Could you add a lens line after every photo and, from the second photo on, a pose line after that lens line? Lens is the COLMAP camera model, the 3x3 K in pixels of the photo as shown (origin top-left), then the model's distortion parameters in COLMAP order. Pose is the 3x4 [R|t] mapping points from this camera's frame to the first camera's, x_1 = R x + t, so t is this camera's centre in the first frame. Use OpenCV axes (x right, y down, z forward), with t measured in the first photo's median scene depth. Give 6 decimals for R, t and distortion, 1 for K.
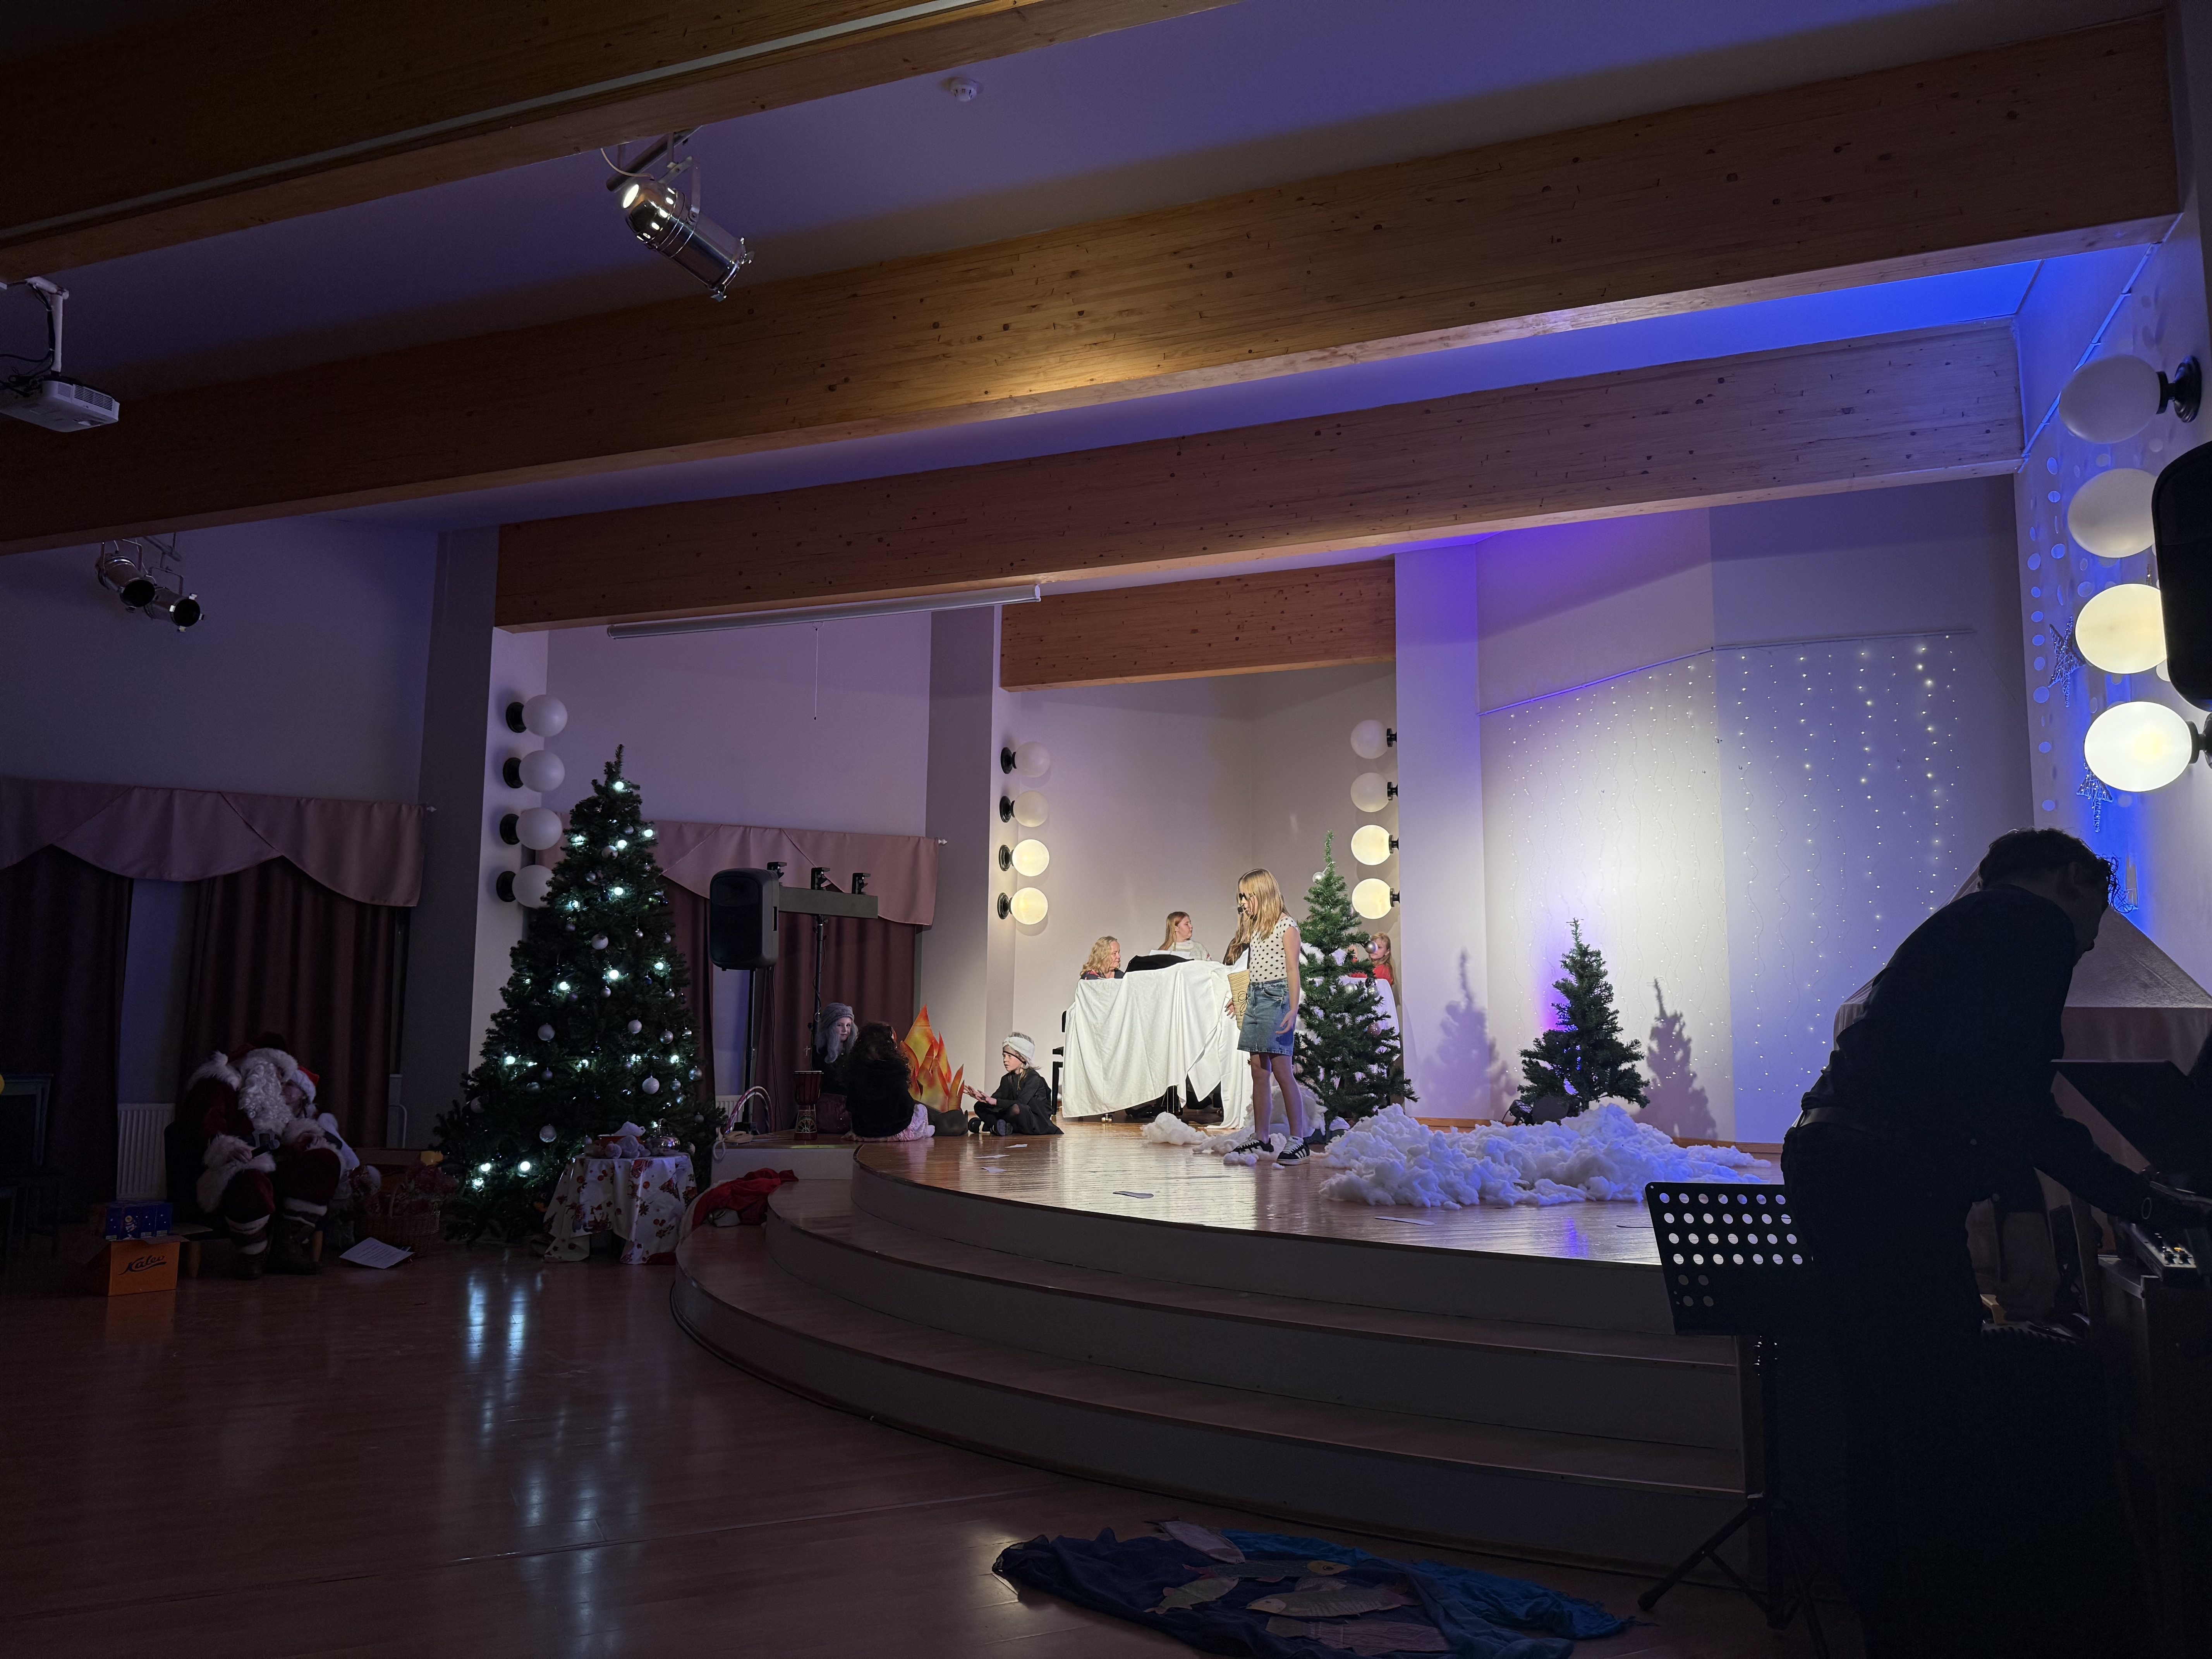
lens RADIAL K [[1552.5, 0, 1107.4], [0, 1552.5, 841.5], [0, 0, 1]] dist [0.072812, -0.110458]
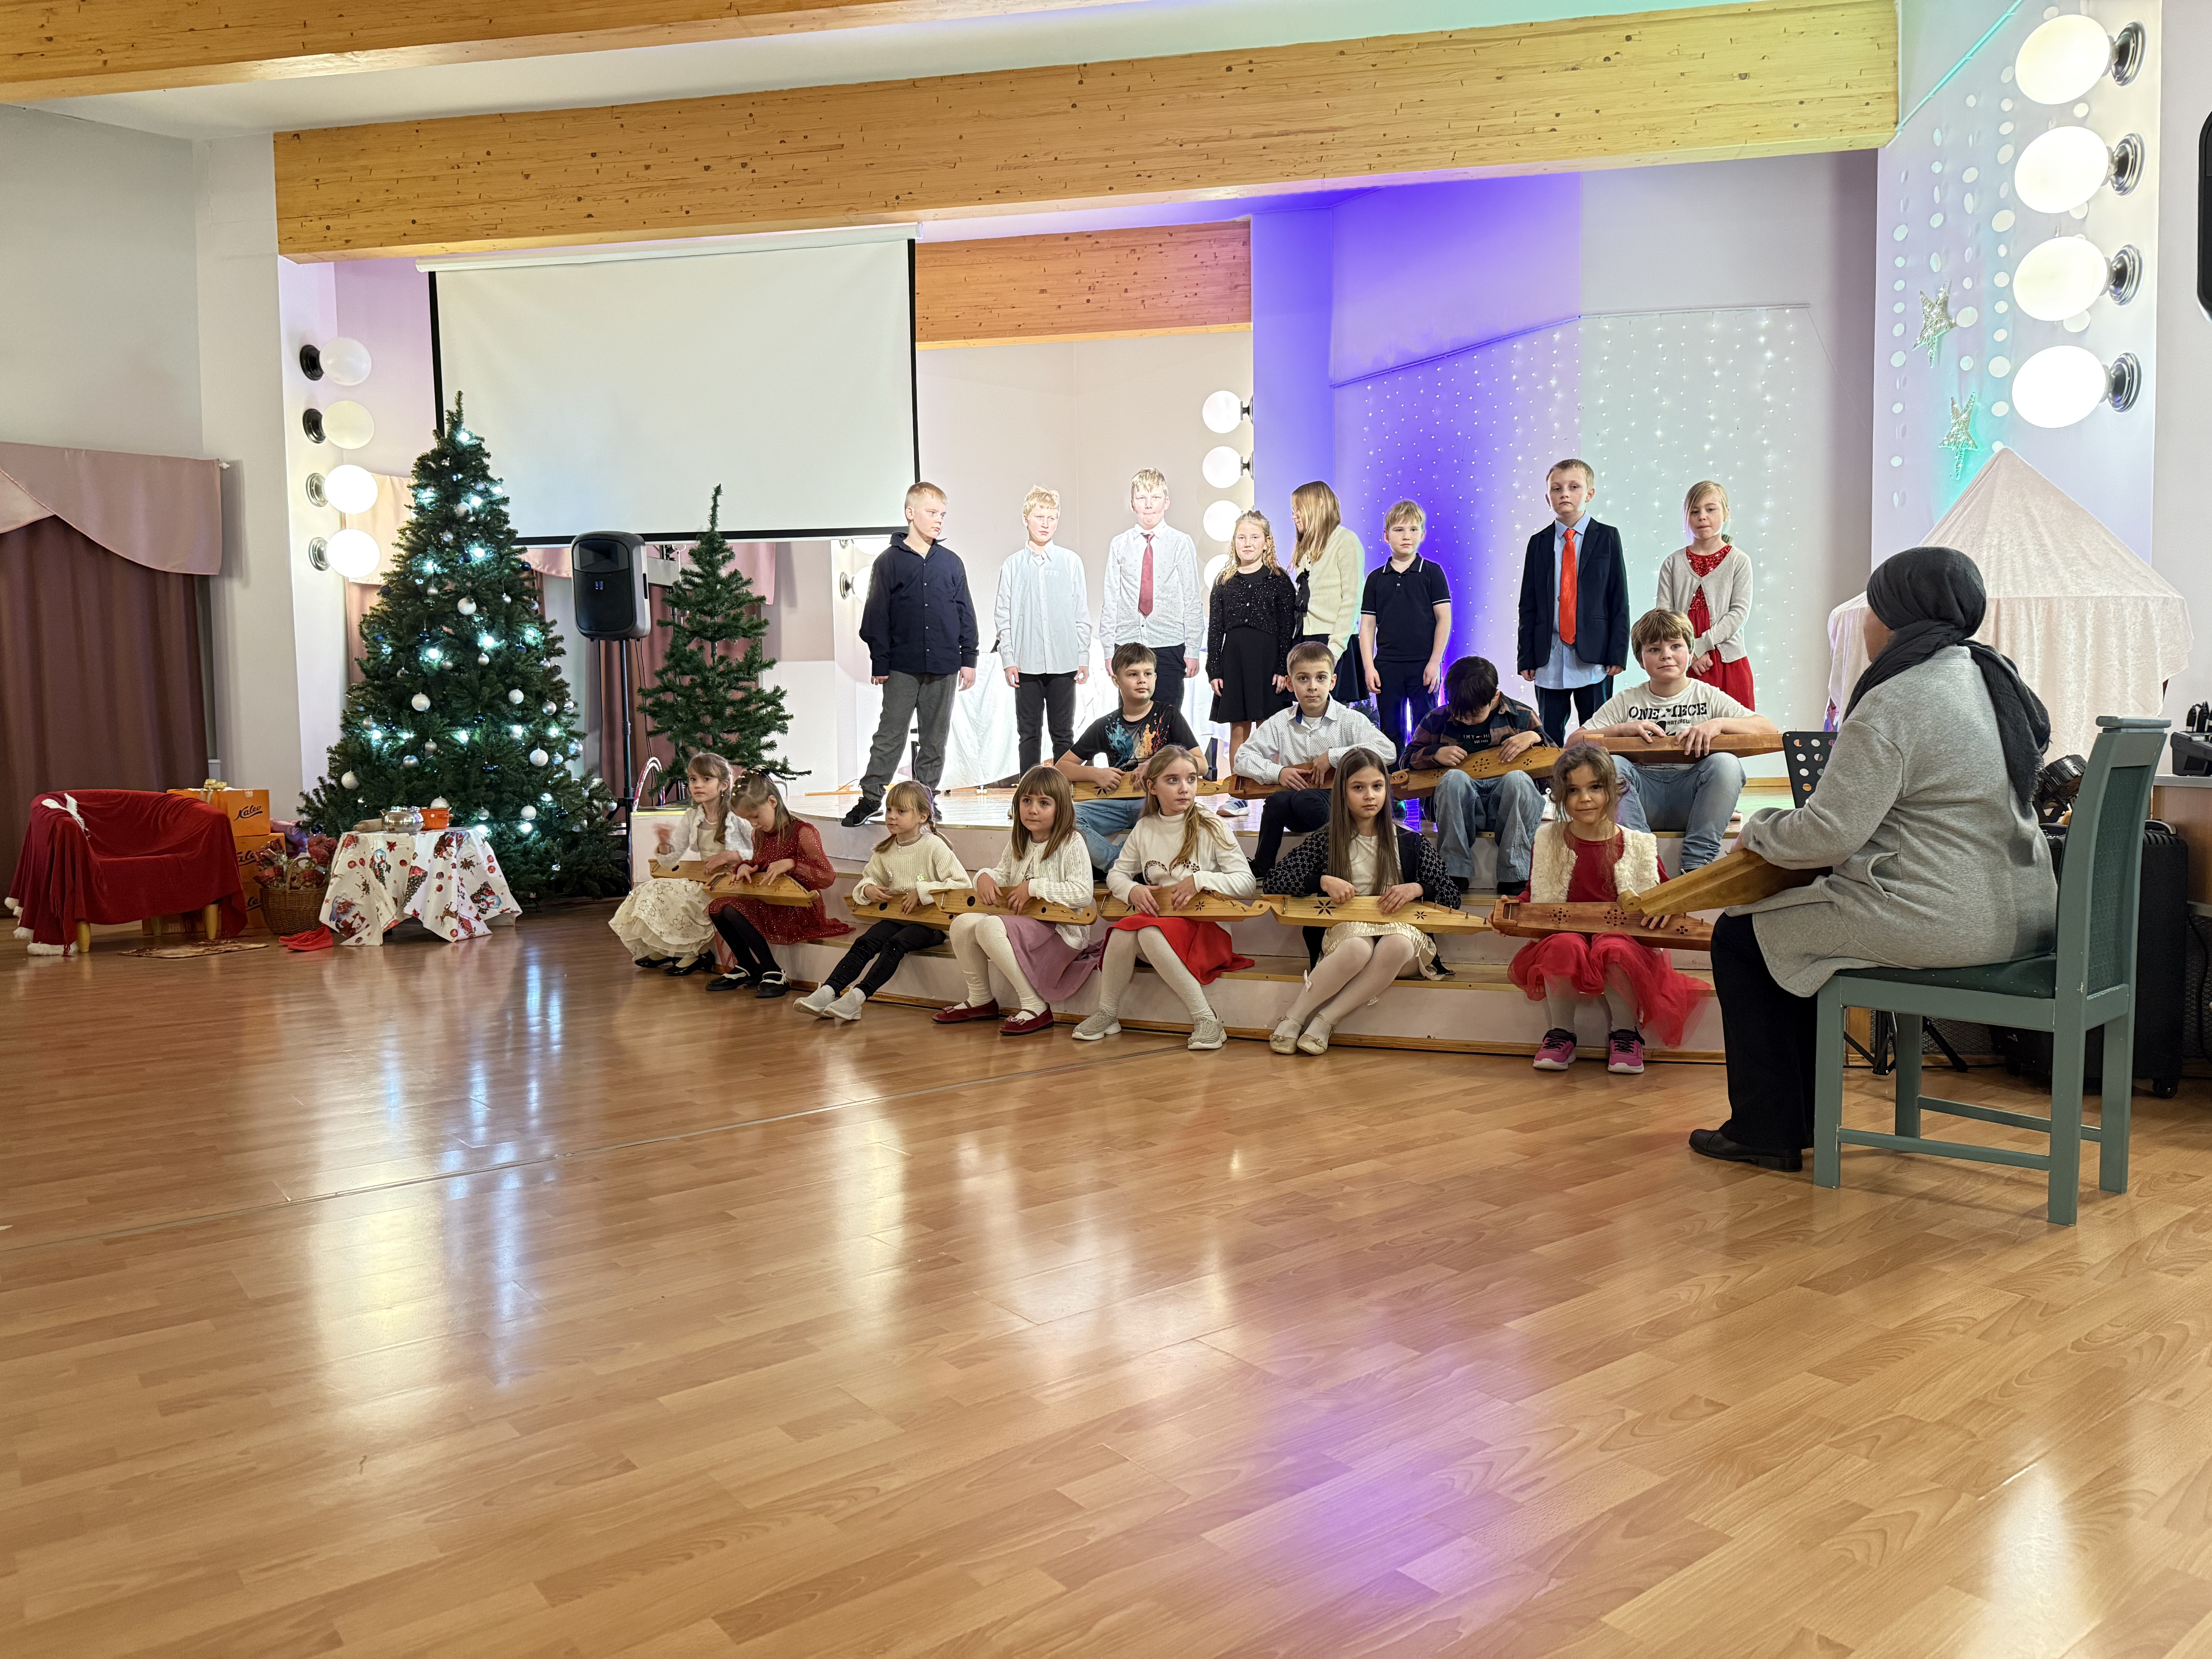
lens RADIAL K [[1561.4, 0, 1111.7], [0, 1561.4, 839.2], [0, 0, 1]] dist [0.033636, -0.042361]
pose [[0.978345, -0.035392, 0.203932, -0.150159], [-0.001340, 0.984169, 0.177230, 0.035638], [-0.206976, -0.173666, 0.962809, -0.007189]]
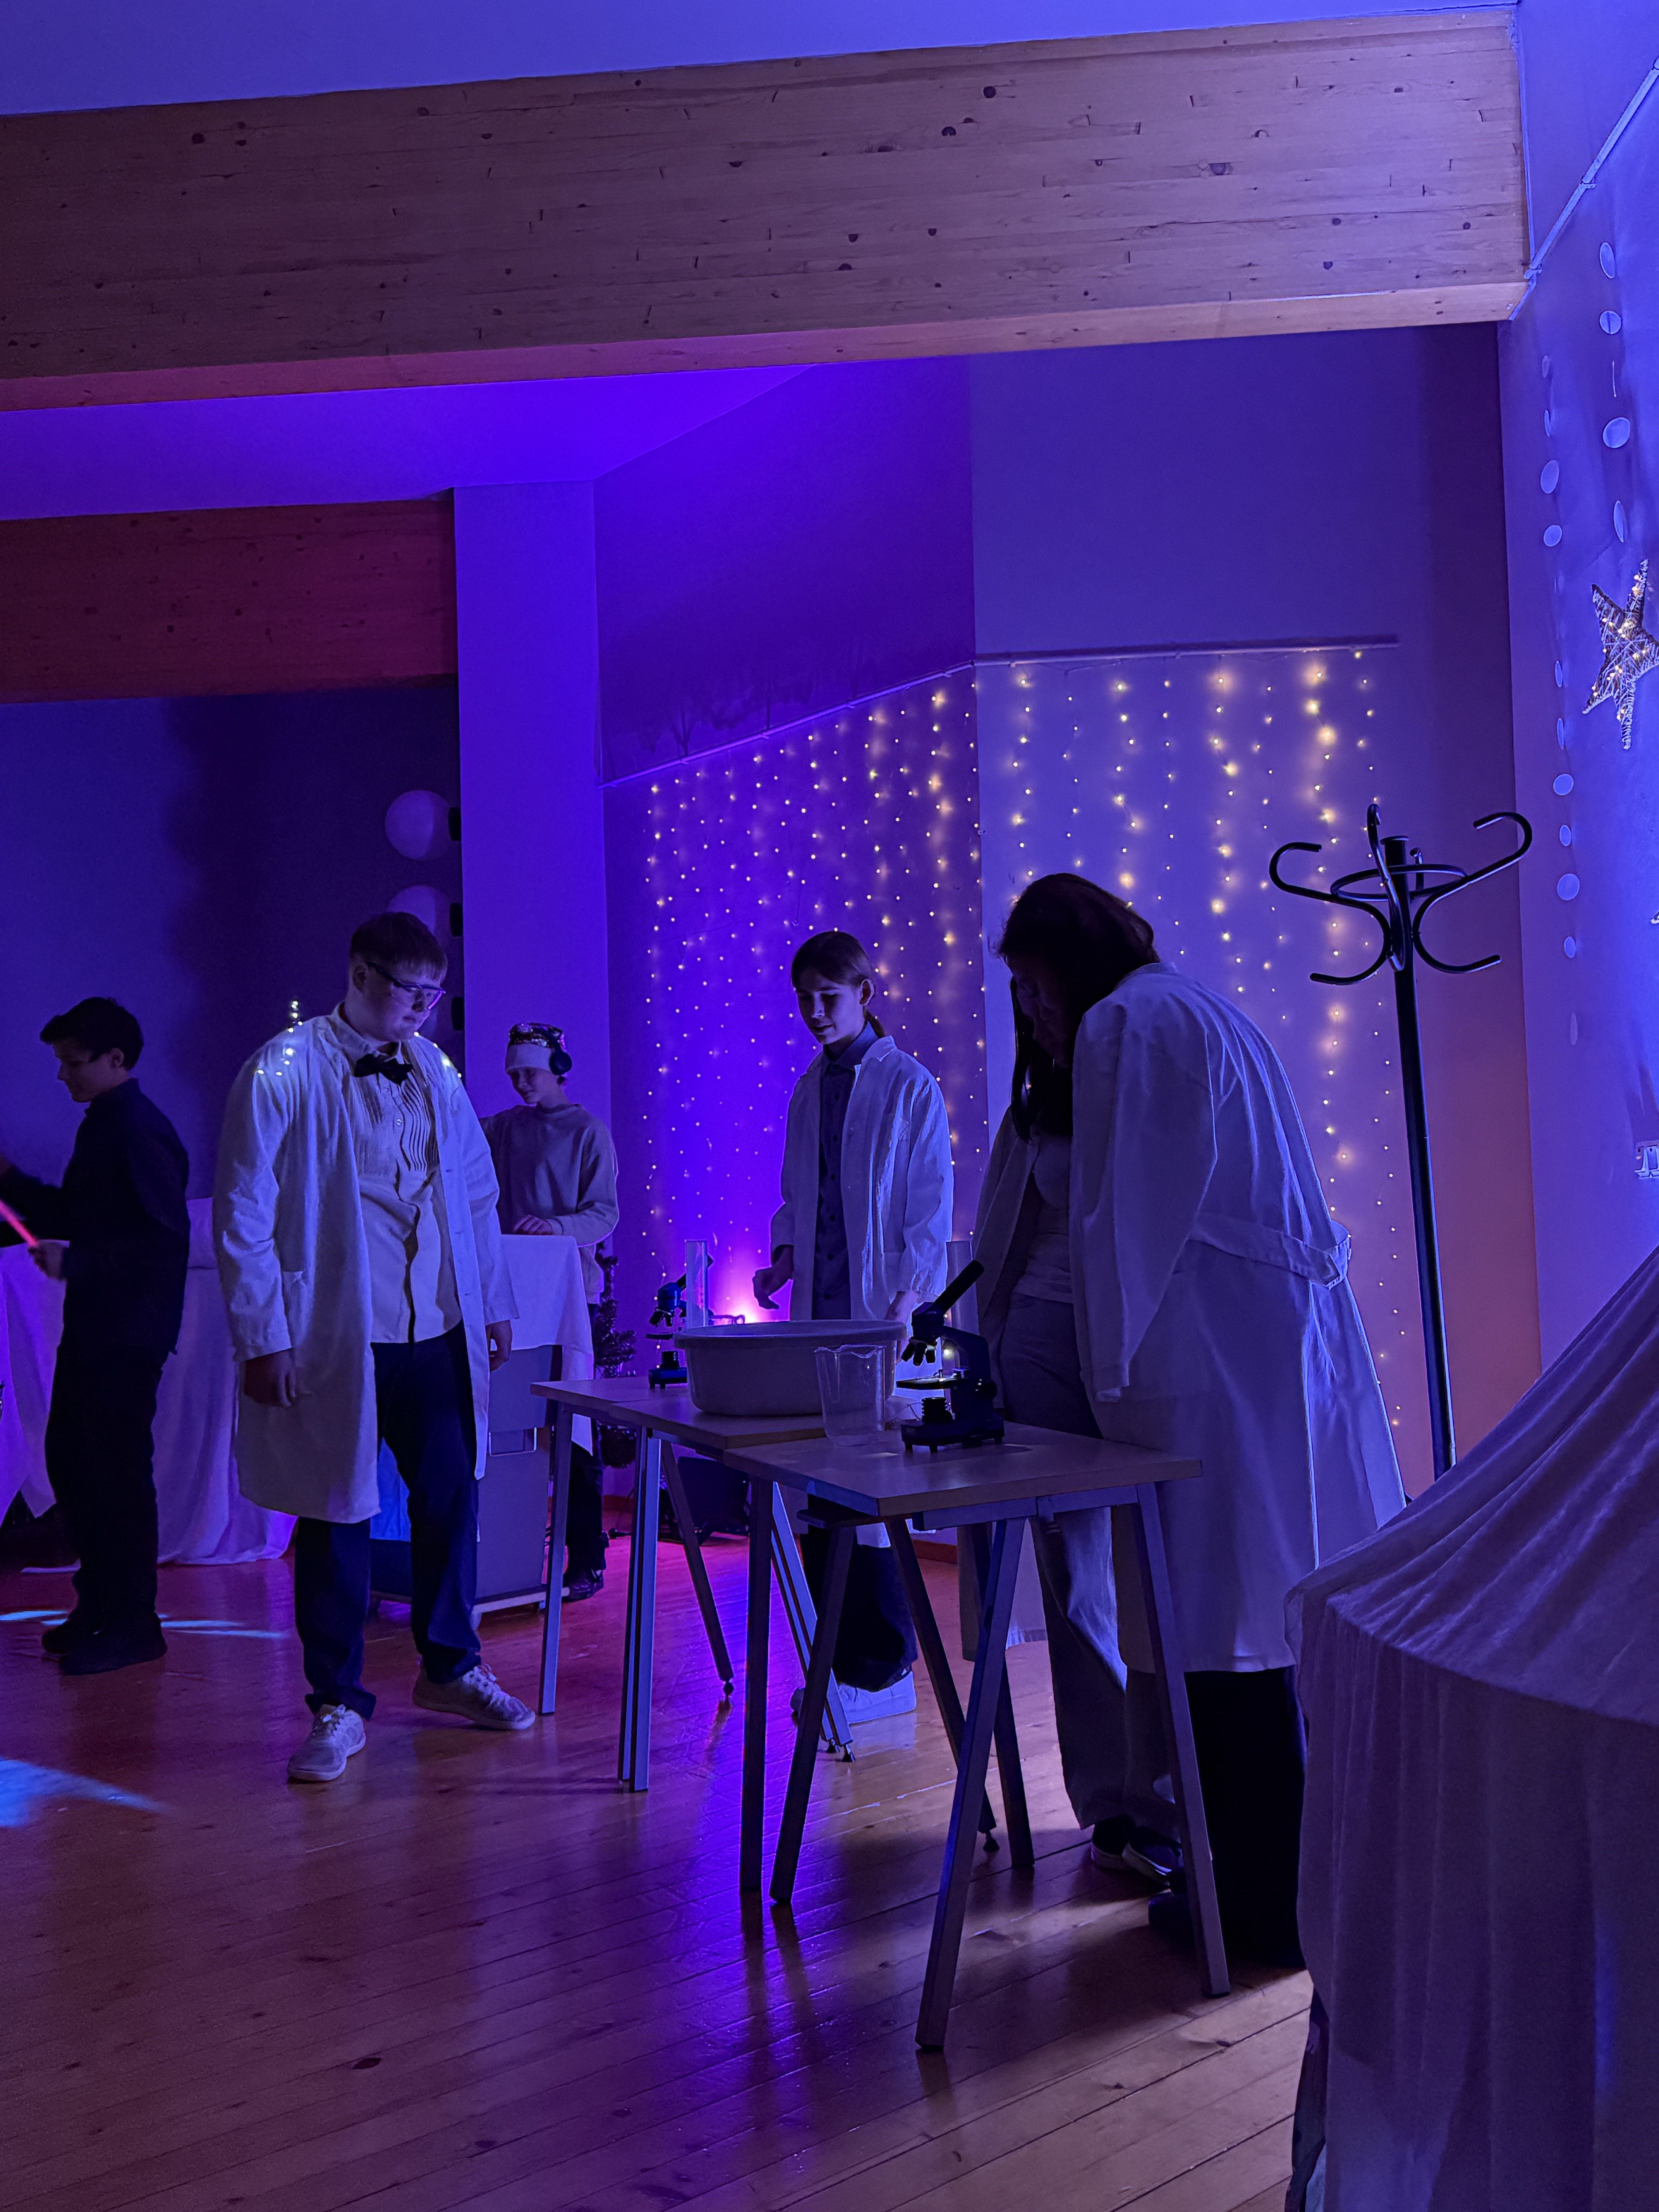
lens RADIAL K [[1914.7, 0, 832.8], [0, 1914.7, 1102.6], [0, 0, 1]] dist [0.151652, -0.280222]
pose [[0.959630, -0.007782, 0.281157, 0.148714], [-0.006484, 0.998739, 0.049774, -0.001633], [-0.281190, -0.049588, 0.958370, 0.361362]]
